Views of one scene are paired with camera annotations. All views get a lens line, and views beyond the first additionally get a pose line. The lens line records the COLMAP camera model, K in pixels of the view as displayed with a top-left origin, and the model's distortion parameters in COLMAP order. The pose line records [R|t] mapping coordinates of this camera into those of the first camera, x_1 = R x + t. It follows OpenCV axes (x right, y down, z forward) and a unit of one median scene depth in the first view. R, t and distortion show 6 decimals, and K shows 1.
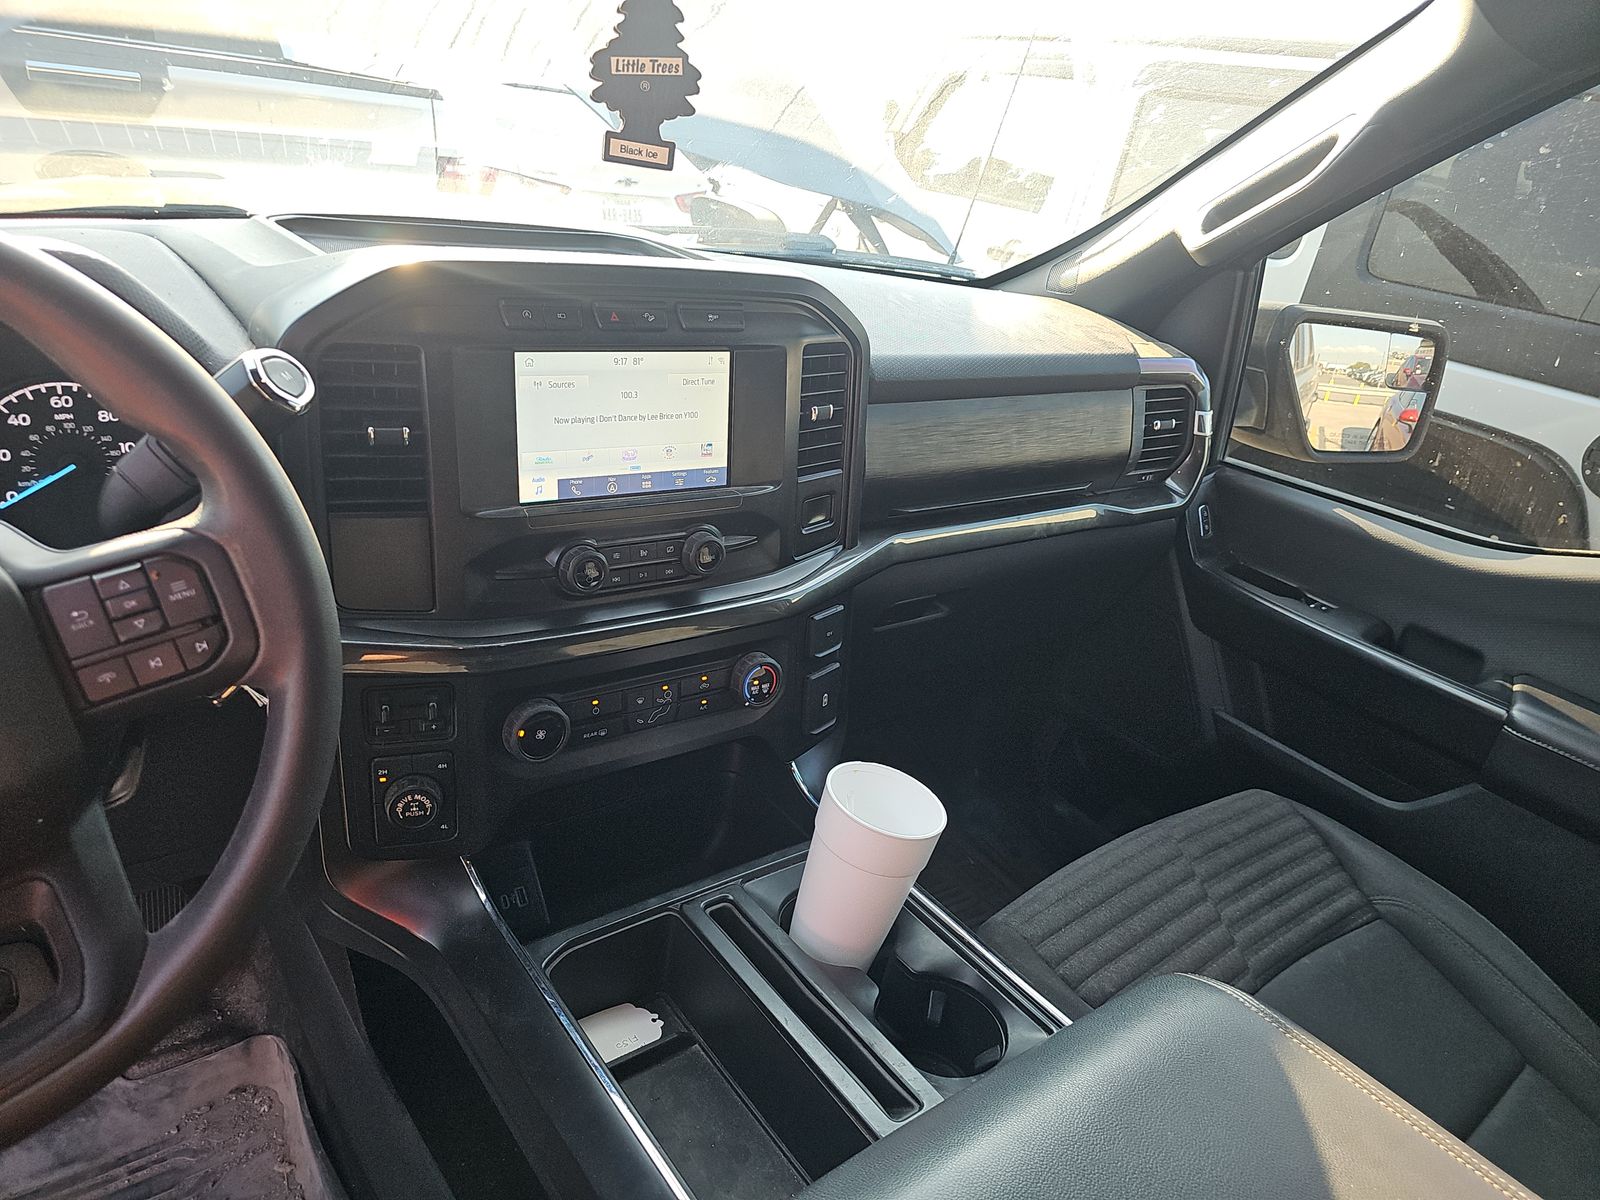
lens RADIAL K [[1060.4, 0, 803.4], [0, 1060.4, 606.1], [0, 0, 1]] dist [0.032933, -0.027426]
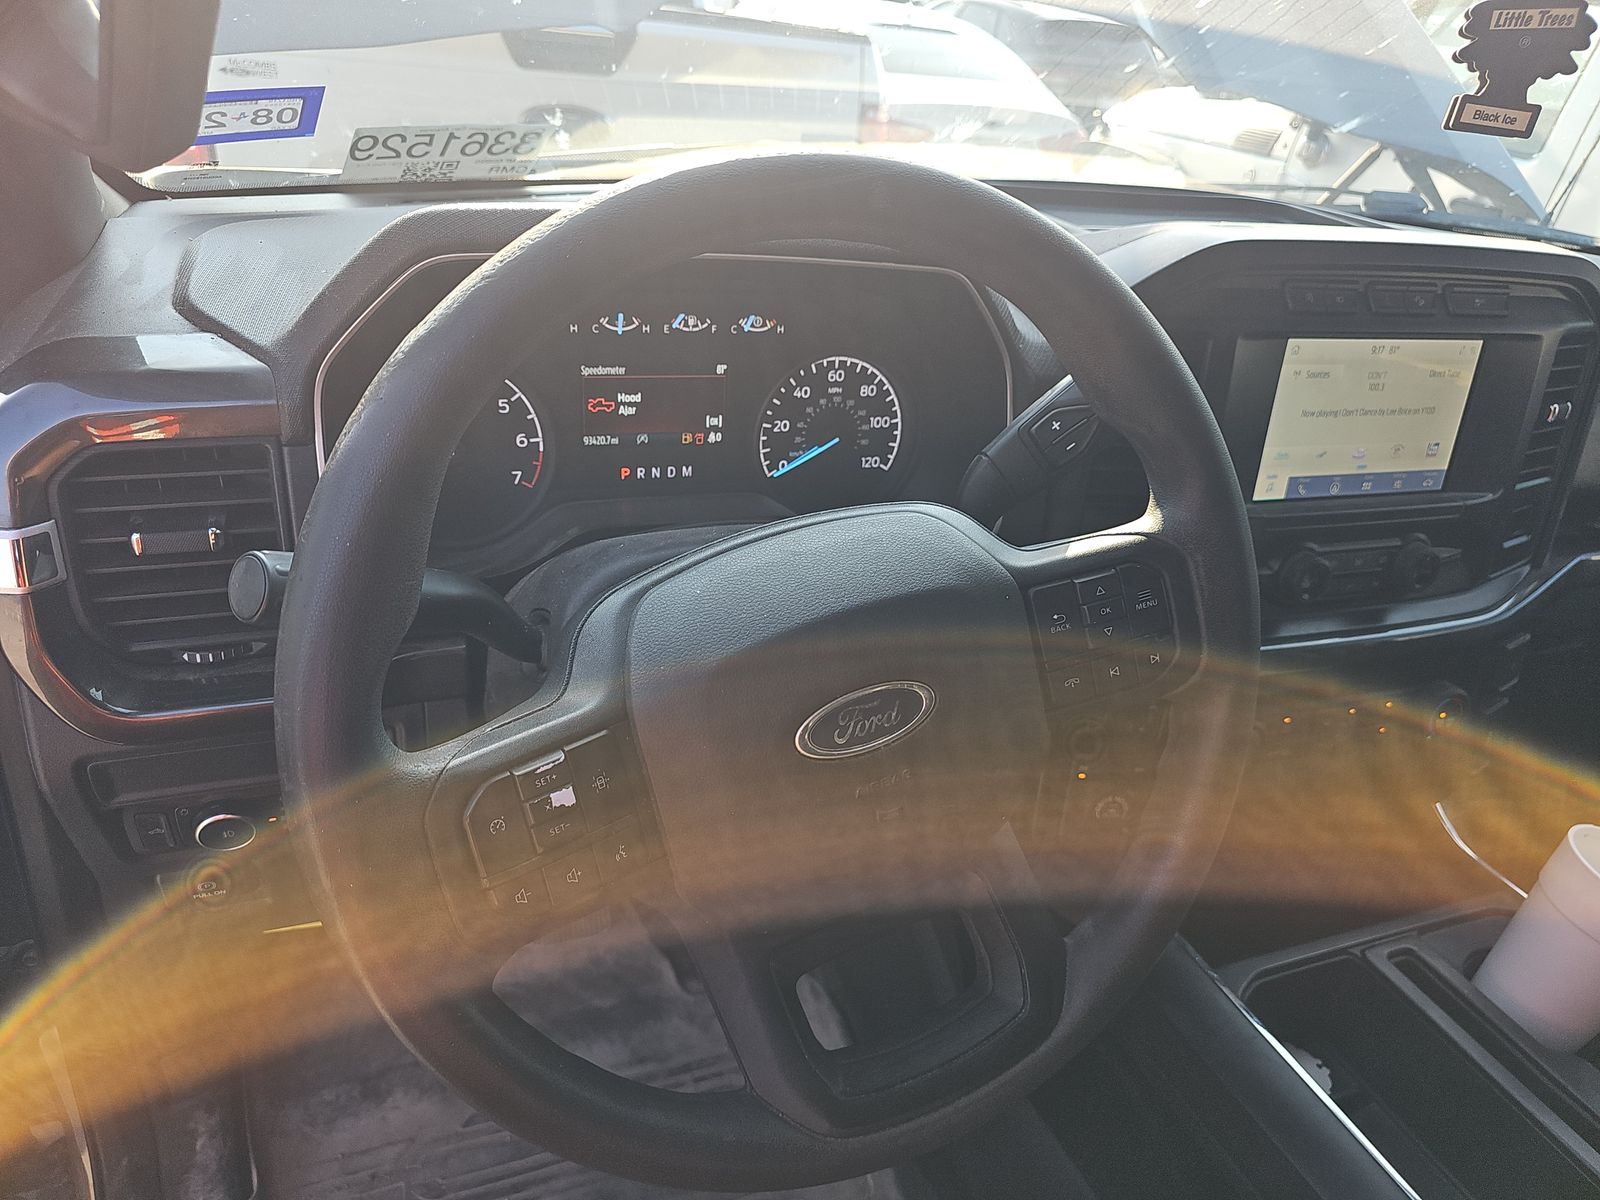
lens RADIAL K [[1071.9, 0, 800.0], [0, 1071.9, 600.0], [0, 0, 1]] dist [0.025631, -0.025259]
pose [[0.963810, 0.099371, -0.247378, -0.418481], [-0.089064, 0.994639, 0.052542, -0.025892], [0.251273, -0.028608, 0.967493, -0.010658]]
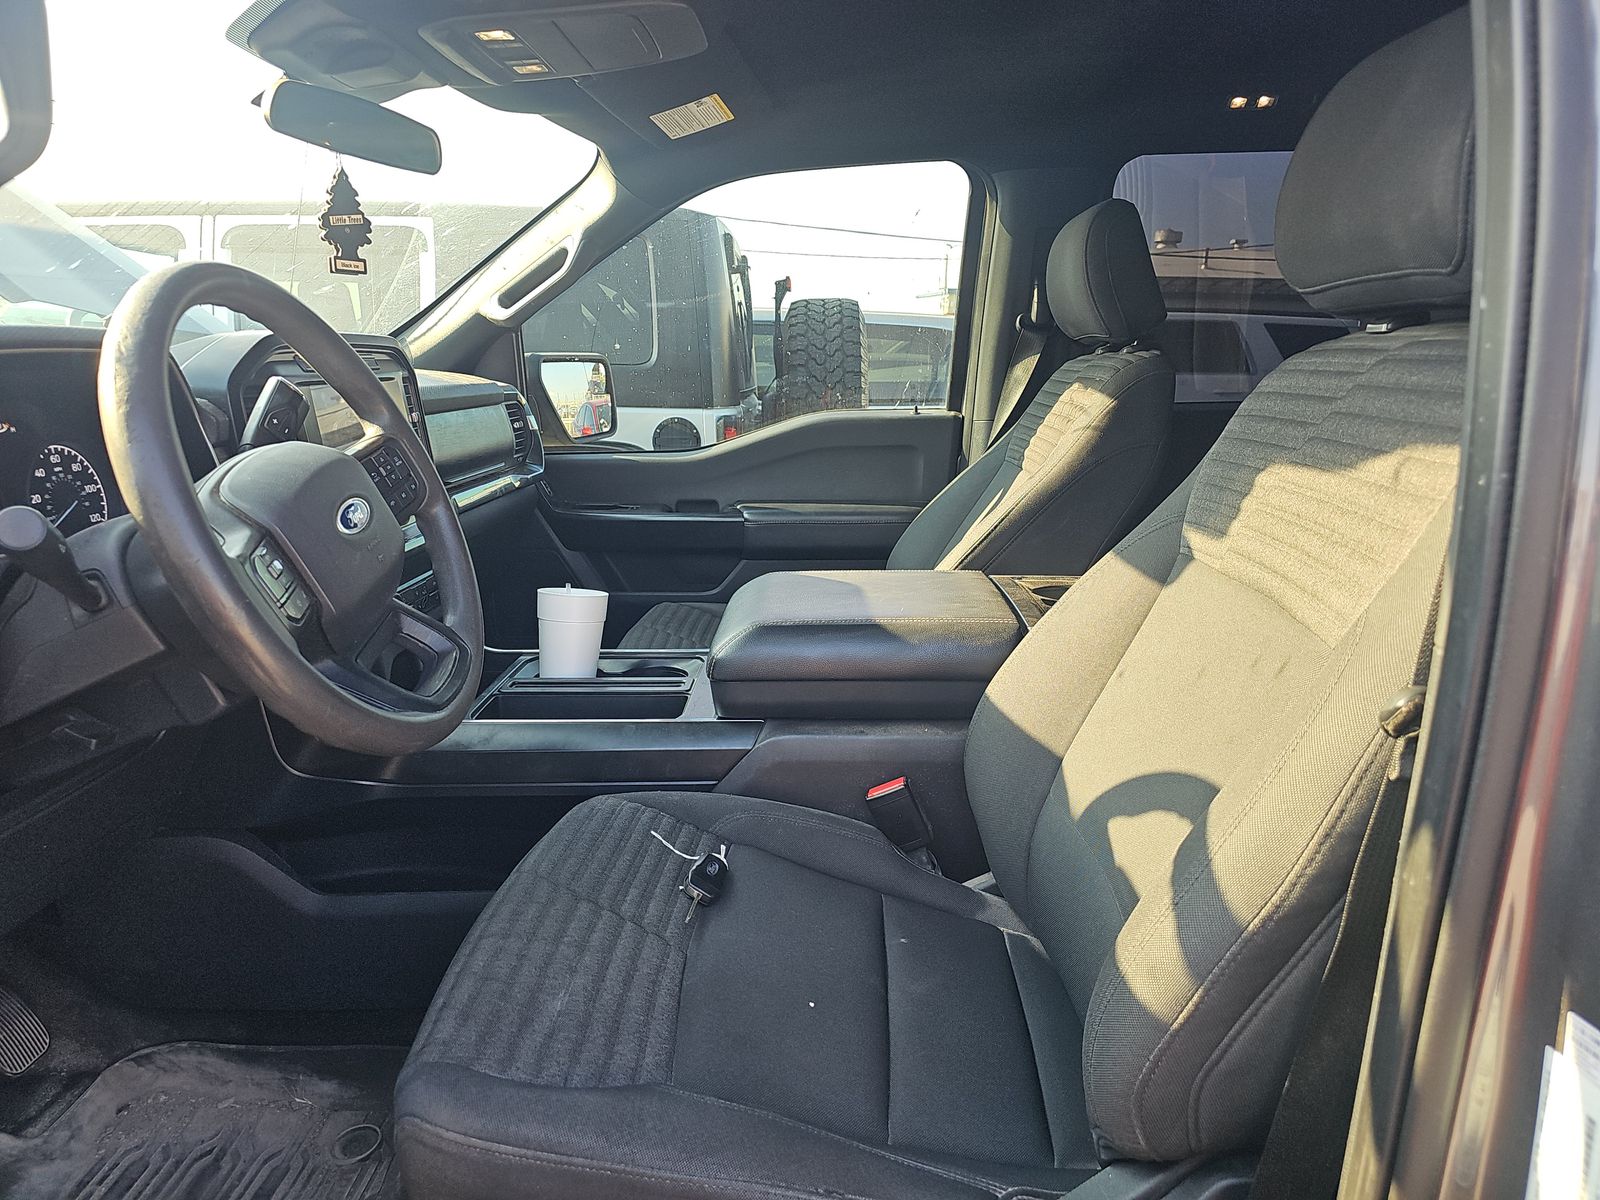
lens RADIAL K [[1071.9, 0, 800.0], [0, 1071.9, 600.0], [0, 0, 1]] dist [0.025631, -0.025259]
pose [[0.623643, -0.301586, 0.721191, -1.086643], [0.398009, 0.916548, 0.039105, 0.299312], [-0.672799, 0.262653, 0.691632, -0.574704]]
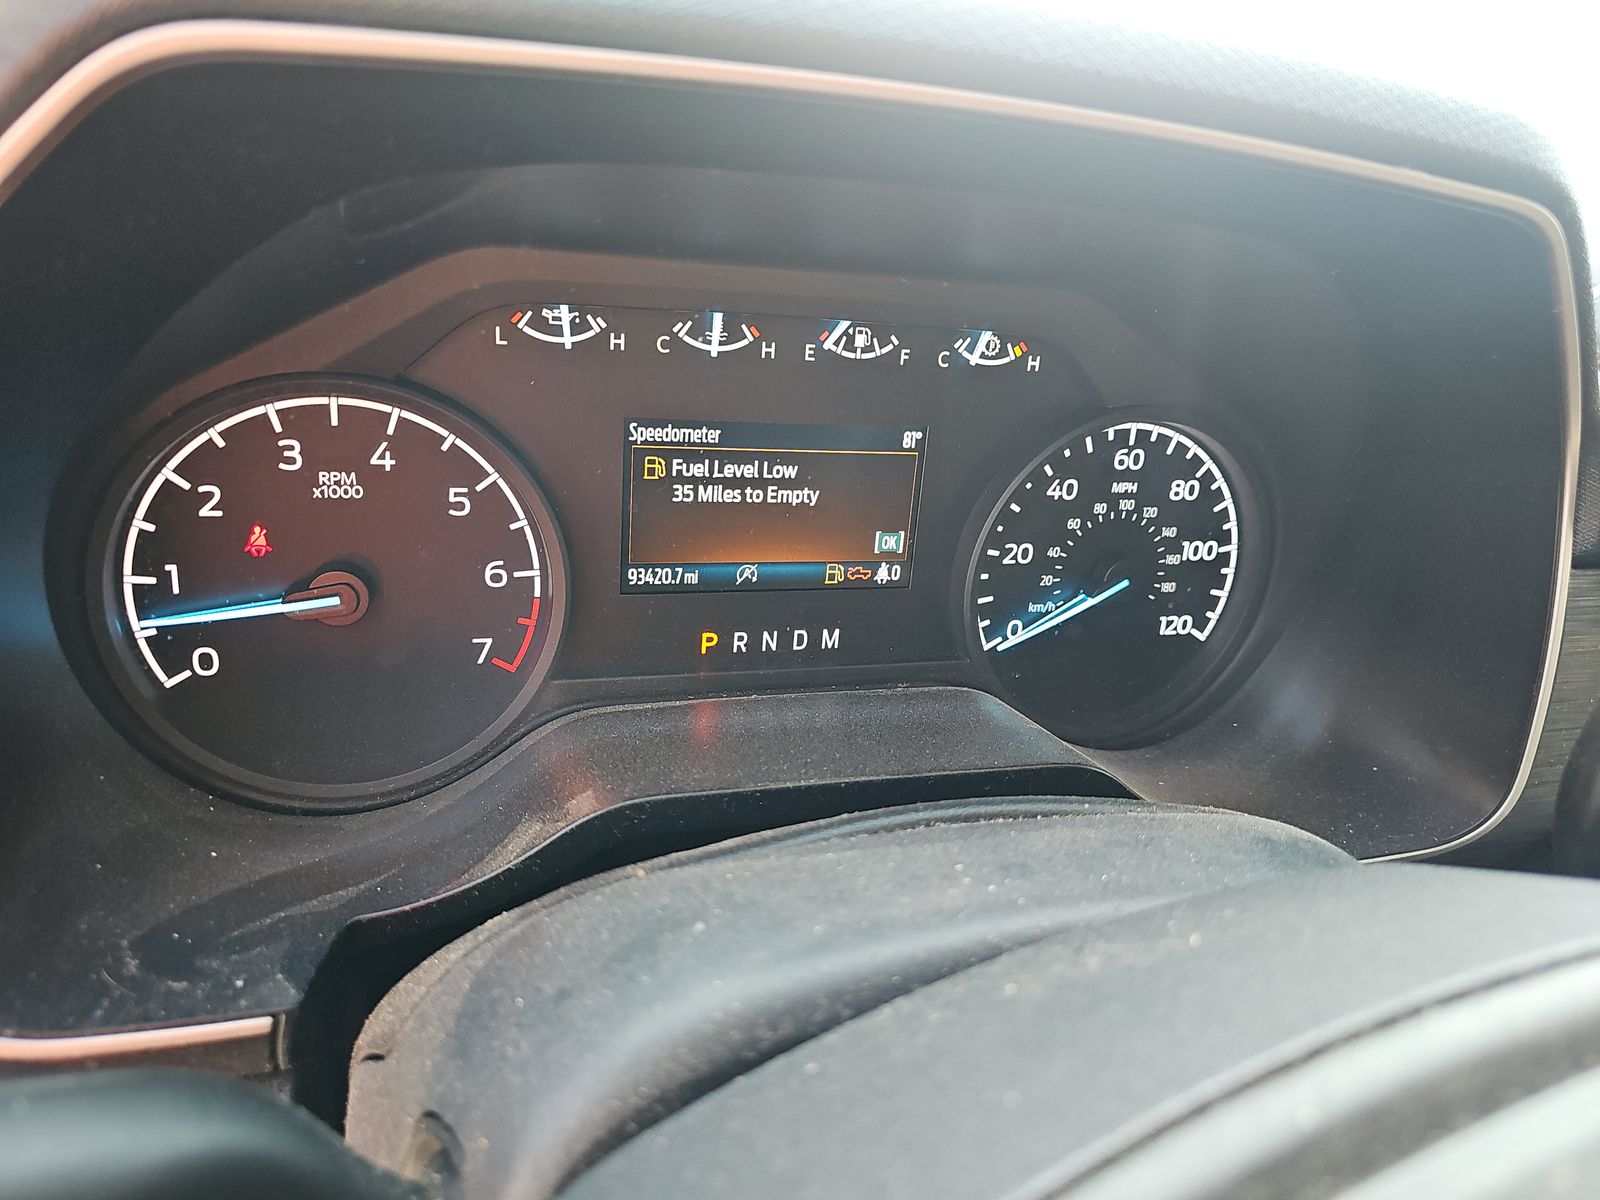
lens RADIAL K [[1071.9, 0, 800.0], [0, 1071.9, 600.0], [0, 0, 1]] dist [0.025631, -0.025259]
pose [[0.941826, 0.113734, -0.316272, -0.623339], [-0.127390, 0.991591, -0.022771, -0.084223], [0.311023, 0.061736, 0.948395, 0.425229]]
